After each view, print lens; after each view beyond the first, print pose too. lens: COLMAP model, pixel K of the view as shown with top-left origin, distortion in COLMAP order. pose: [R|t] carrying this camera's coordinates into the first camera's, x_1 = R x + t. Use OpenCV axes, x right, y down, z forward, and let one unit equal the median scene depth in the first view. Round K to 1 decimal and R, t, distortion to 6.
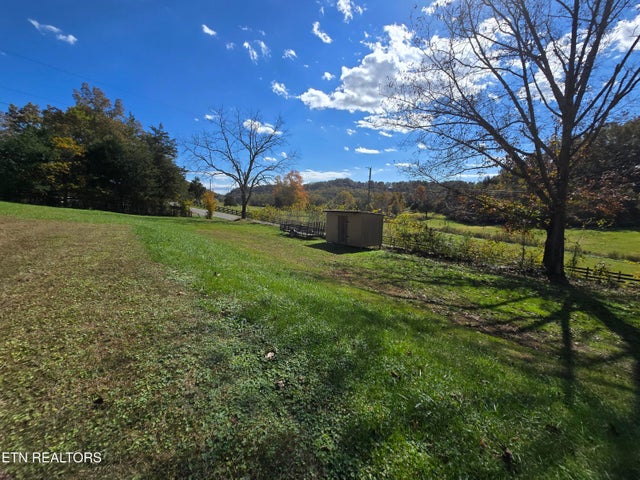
lens RADIAL K [[259.5, 0, 321.0], [0, 259.5, 240.2], [0, 0, 1]] dist [-0.001374, -0.000178]
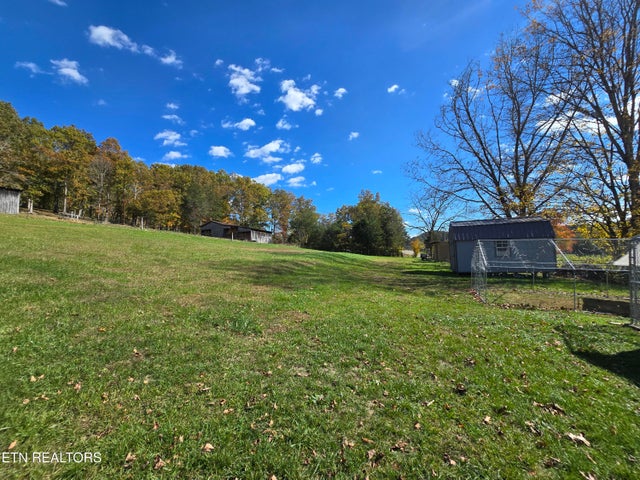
lens RADIAL K [[259.5, 0, 321.0], [0, 259.5, 240.2], [0, 0, 1]] dist [-0.001374, -0.000178]
pose [[0.575456, -0.097594, -0.811989, 0.510675], [-0.067360, 0.983825, -0.165985, 0.106405], [0.815054, 0.150212, 0.559574, -0.299353]]
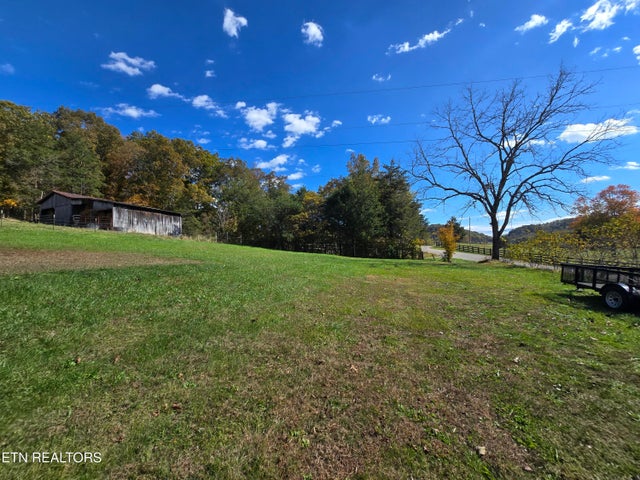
lens RADIAL K [[259.5, 0, 321.0], [0, 259.5, 240.2], [0, 0, 1]] dist [-0.001374, -0.000178]
pose [[0.570066, -0.084618, -0.817230, -0.031889], [-0.061517, 0.987494, -0.145159, -0.014443], [0.819293, 0.133024, 0.557731, 0.314557]]
